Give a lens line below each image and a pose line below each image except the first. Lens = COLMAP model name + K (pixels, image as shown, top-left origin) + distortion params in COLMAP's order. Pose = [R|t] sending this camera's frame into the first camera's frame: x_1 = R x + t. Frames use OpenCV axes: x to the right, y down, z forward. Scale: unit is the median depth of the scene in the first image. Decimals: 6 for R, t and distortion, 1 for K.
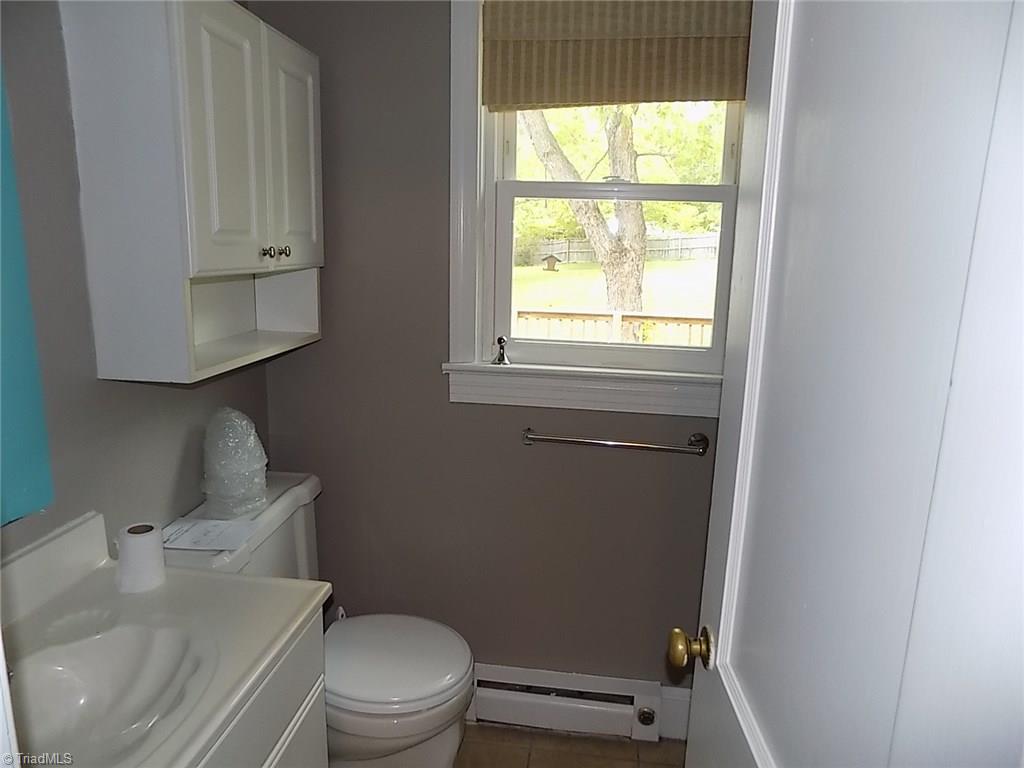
lens RADIAL K [[683.2, 0, 510.7], [0, 683.2, 380.4], [0, 0, 1]] dist [-0.081114, 0.072565]
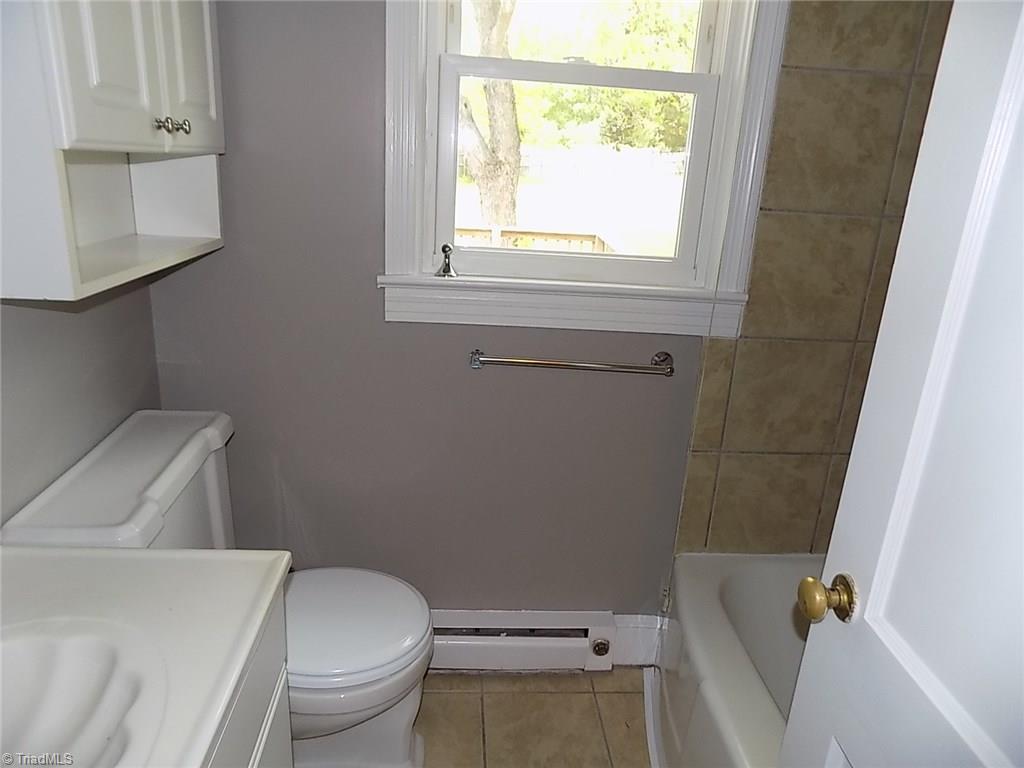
lens RADIAL K [[683.2, 0, 510.7], [0, 683.2, 380.4], [0, 0, 1]] dist [-0.081114, 0.072565]
pose [[0.978883, -0.031529, 0.201973, -0.109530], [0.007398, 0.992851, 0.119133, 0.004544], [-0.204286, -0.115123, 0.972118, 0.131145]]
